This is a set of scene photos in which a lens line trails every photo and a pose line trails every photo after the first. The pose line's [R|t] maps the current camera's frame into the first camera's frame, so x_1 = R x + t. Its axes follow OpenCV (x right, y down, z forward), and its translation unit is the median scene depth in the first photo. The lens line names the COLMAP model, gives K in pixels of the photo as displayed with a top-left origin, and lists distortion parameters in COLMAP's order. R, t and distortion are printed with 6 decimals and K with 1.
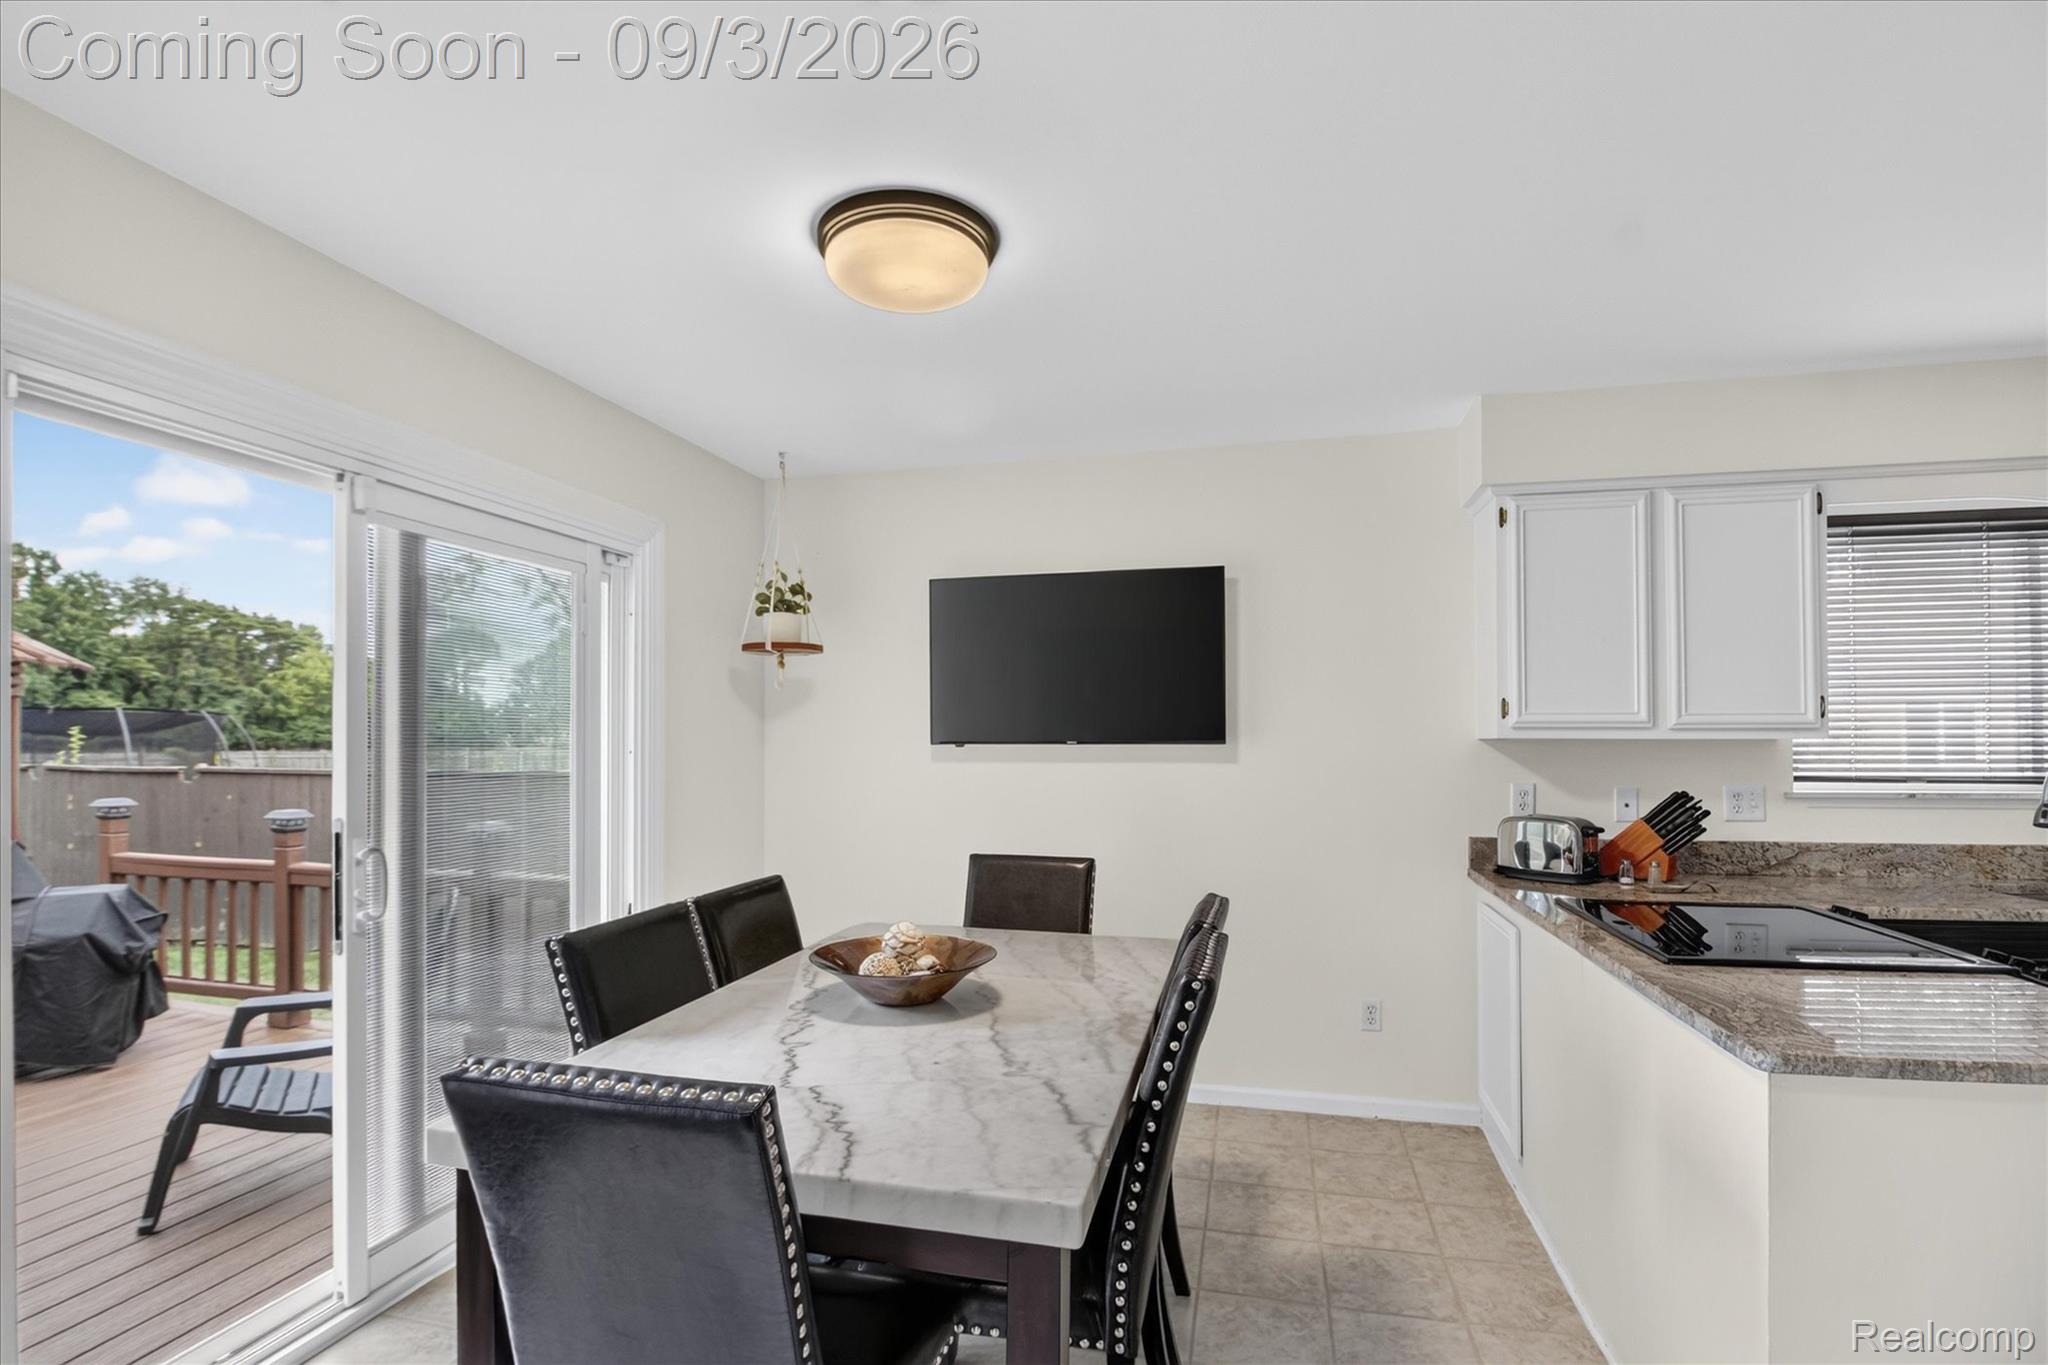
lens RADIAL K [[971.6, 0, 993.6], [0, 971.6, 725.5], [0, 0, 1]] dist [0.000179, -0.017009]
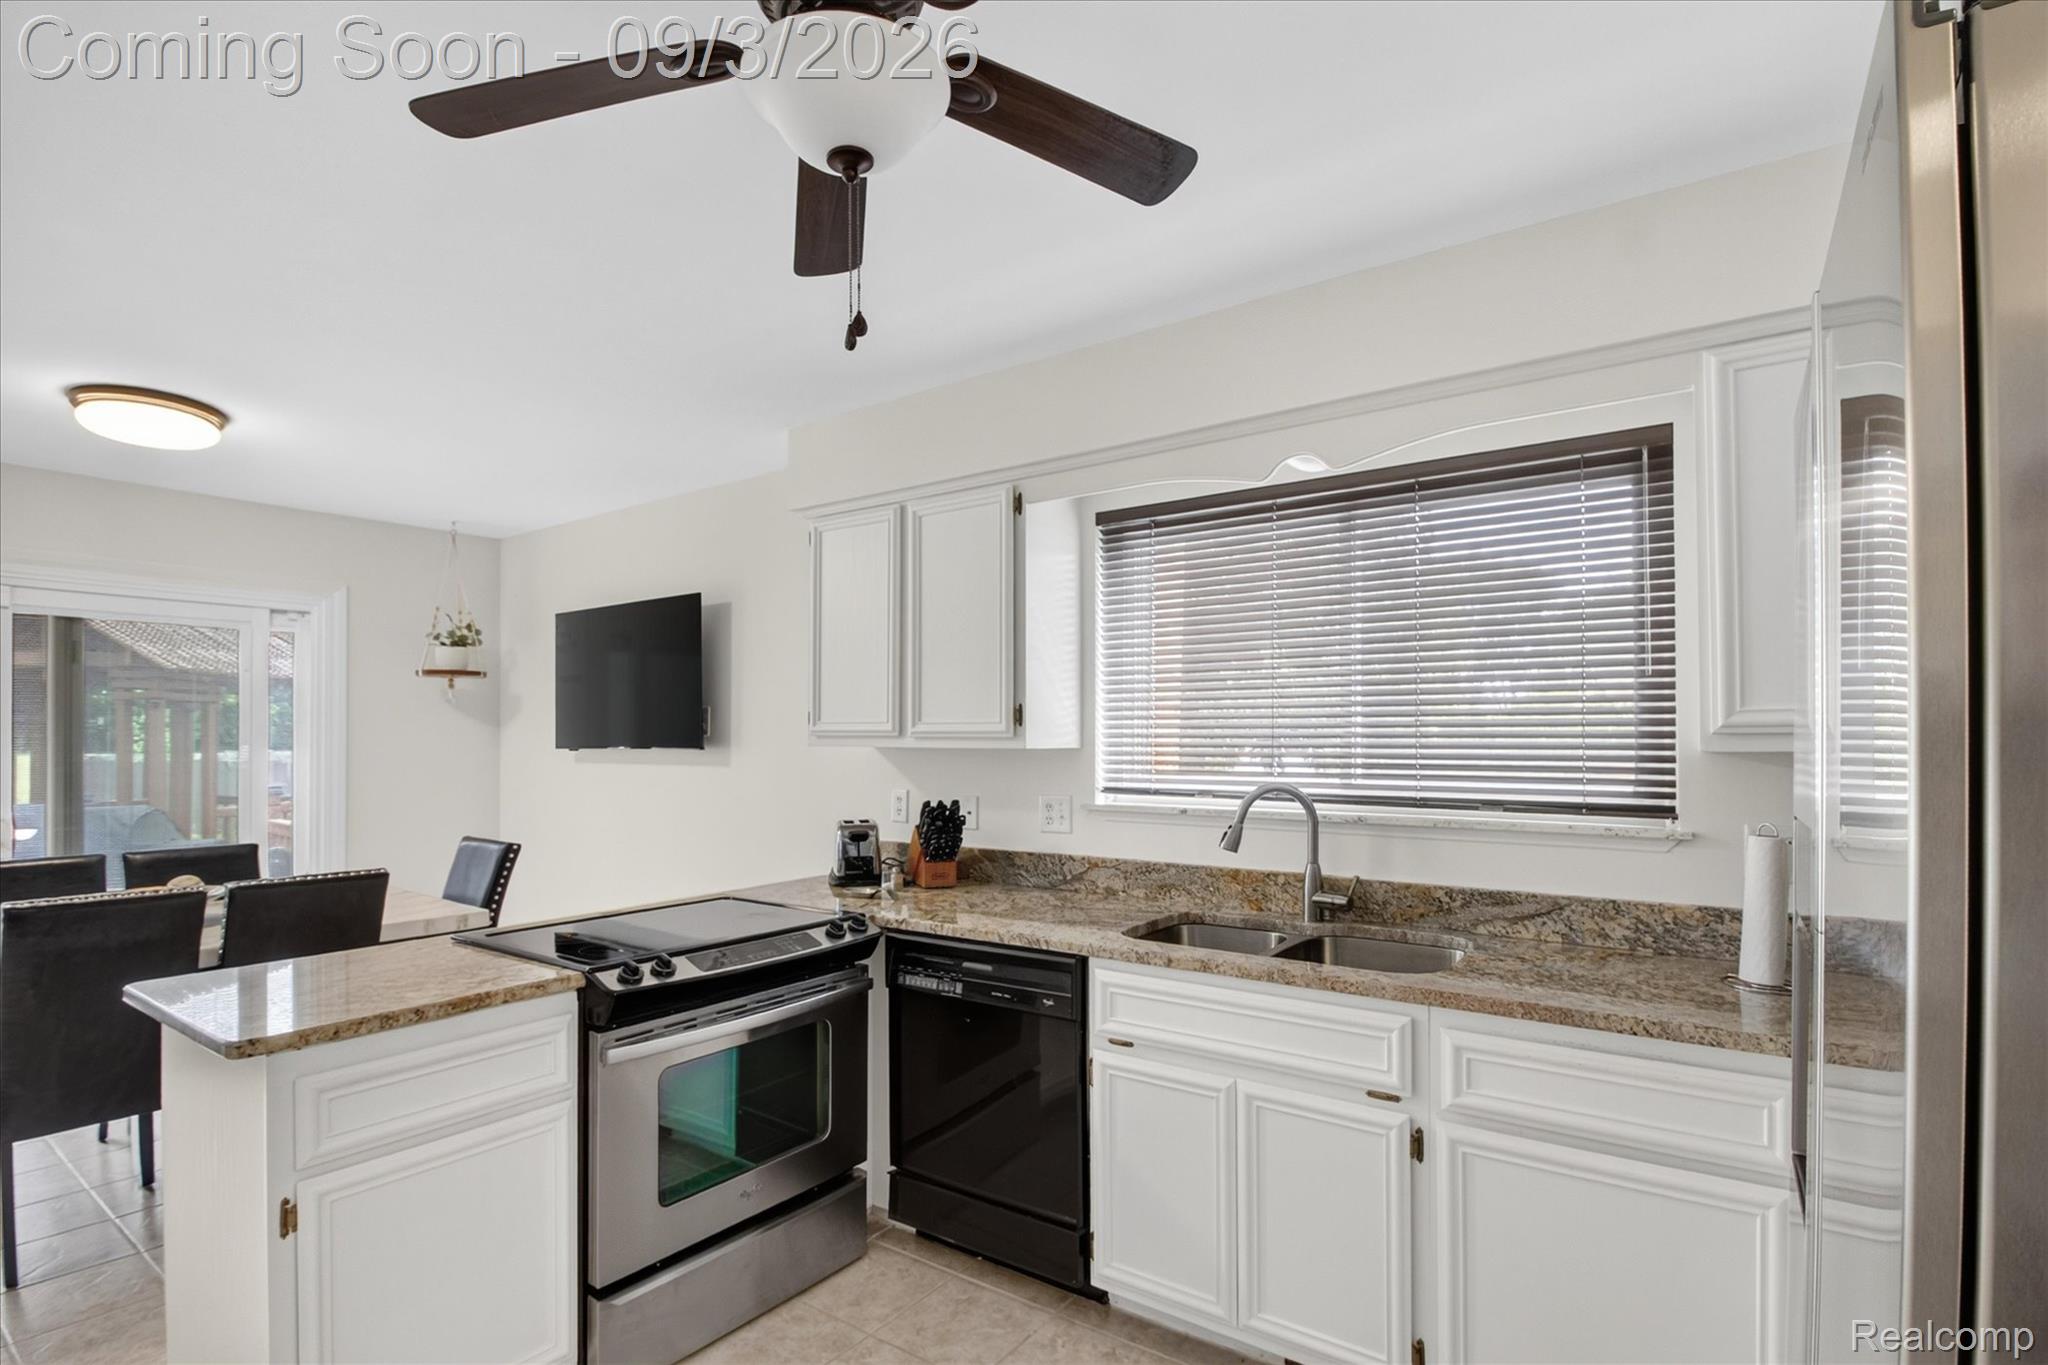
lens RADIAL K [[996.7, 0, 1029.2], [0, 996.7, 711.3], [0, 0, 1]] dist [-0.001107, -0.000447]
pose [[0.927897, -0.009847, -0.372706, 1.167959], [0.005560, 0.999905, -0.012575, -0.010189], [0.372795, 0.009596, 0.927864, 0.068317]]
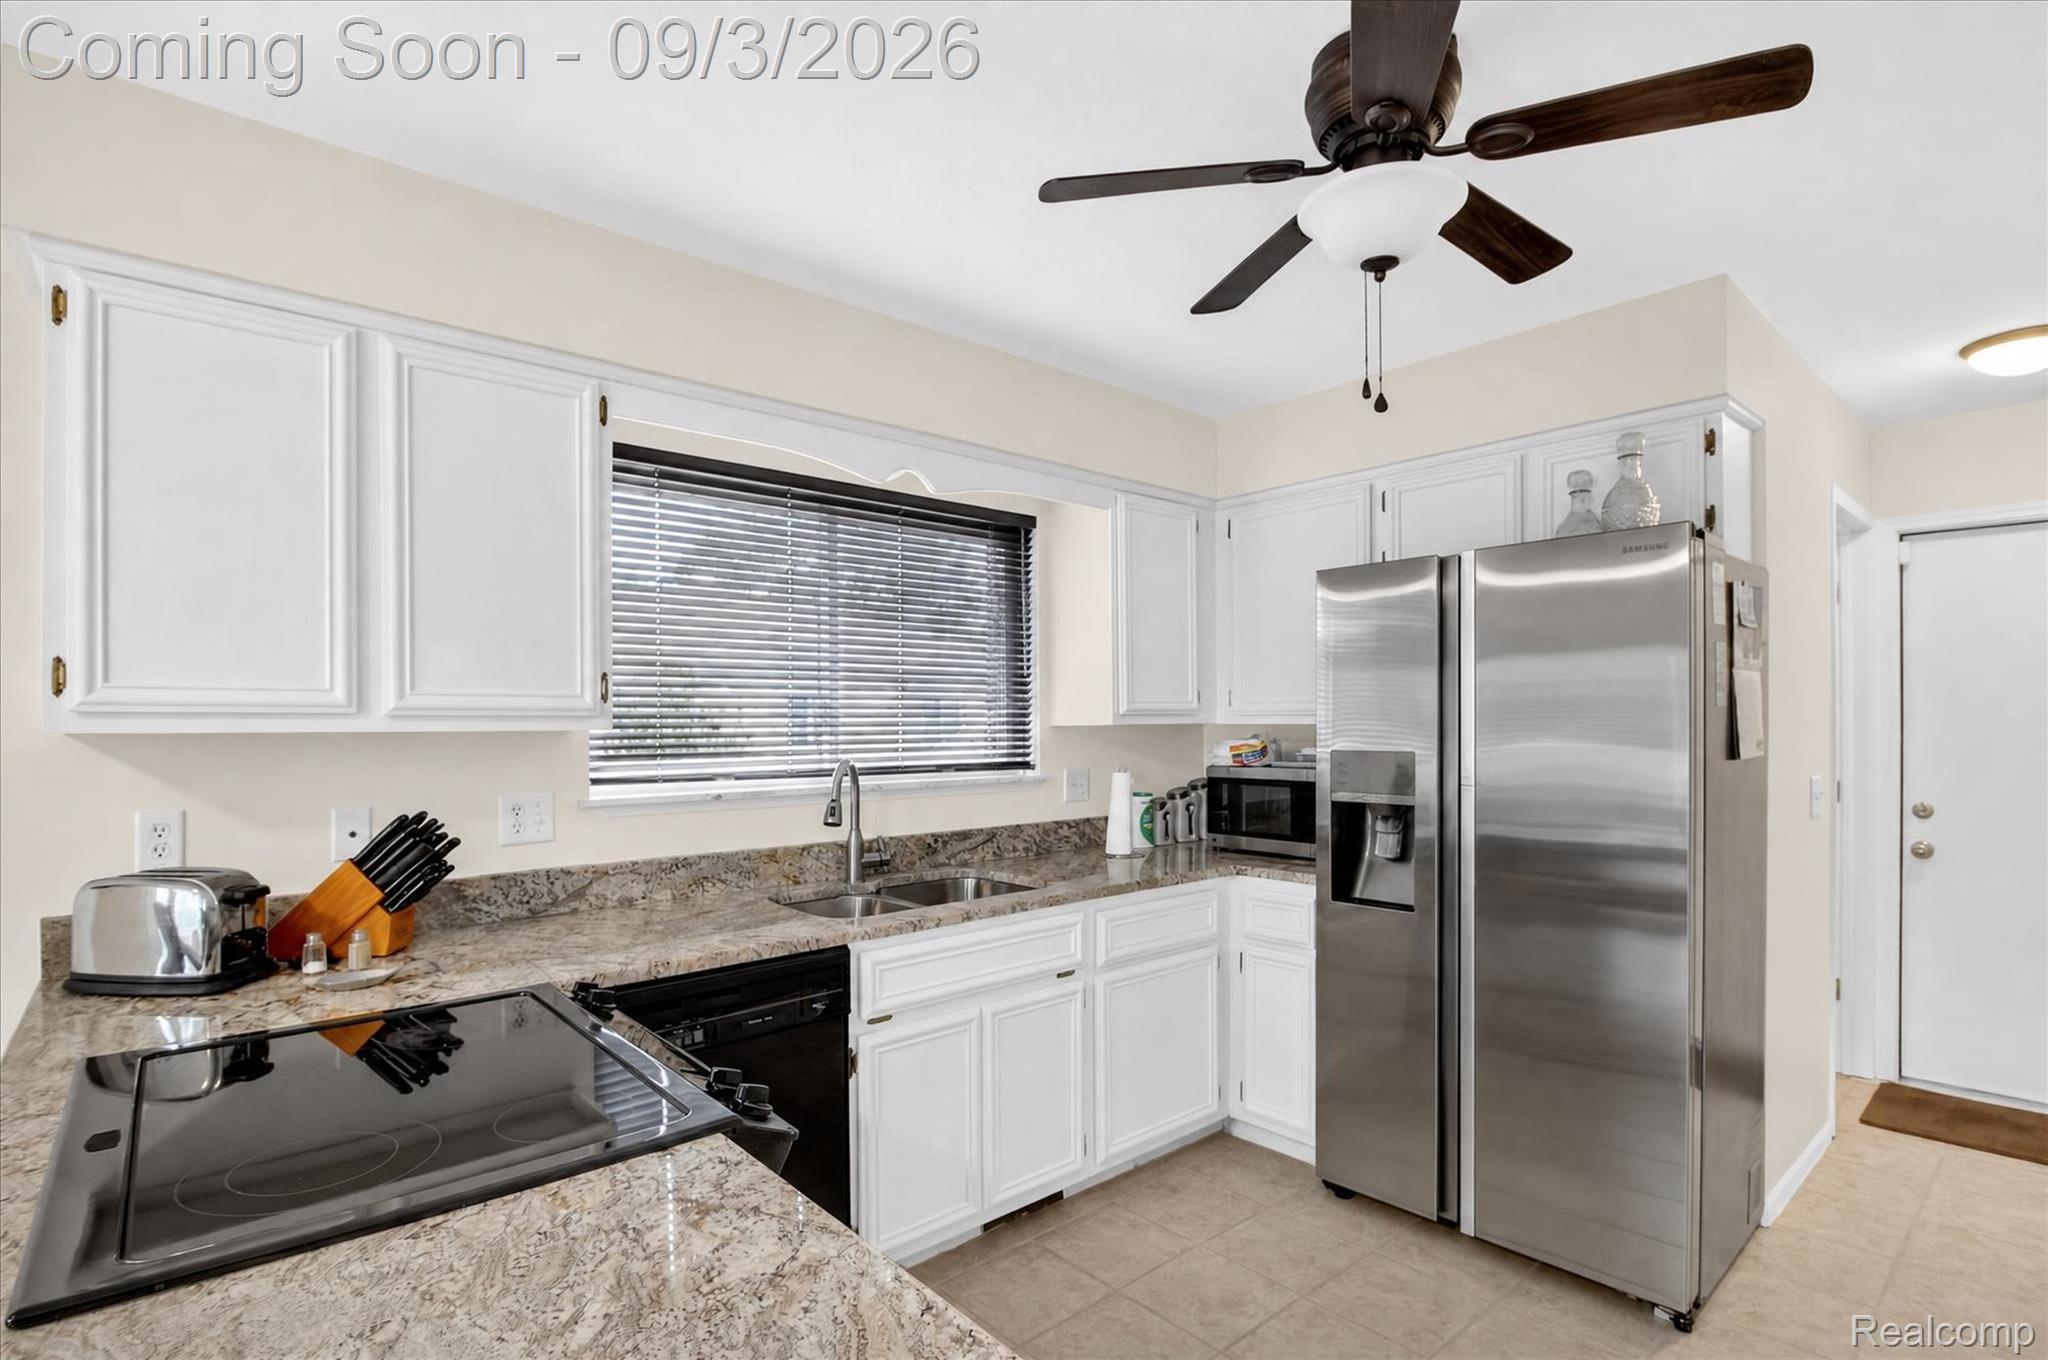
lens RADIAL K [[996.7, 0, 1029.2], [0, 996.7, 708.8], [0, 0, 1]] dist [-0.001107, -0.000447]
pose [[0.556911, 0.008191, 0.830532, 0.379223], [-0.009927, 0.999946, -0.003205, -0.003561], [-0.830513, -0.006460, 0.556962, 0.281802]]
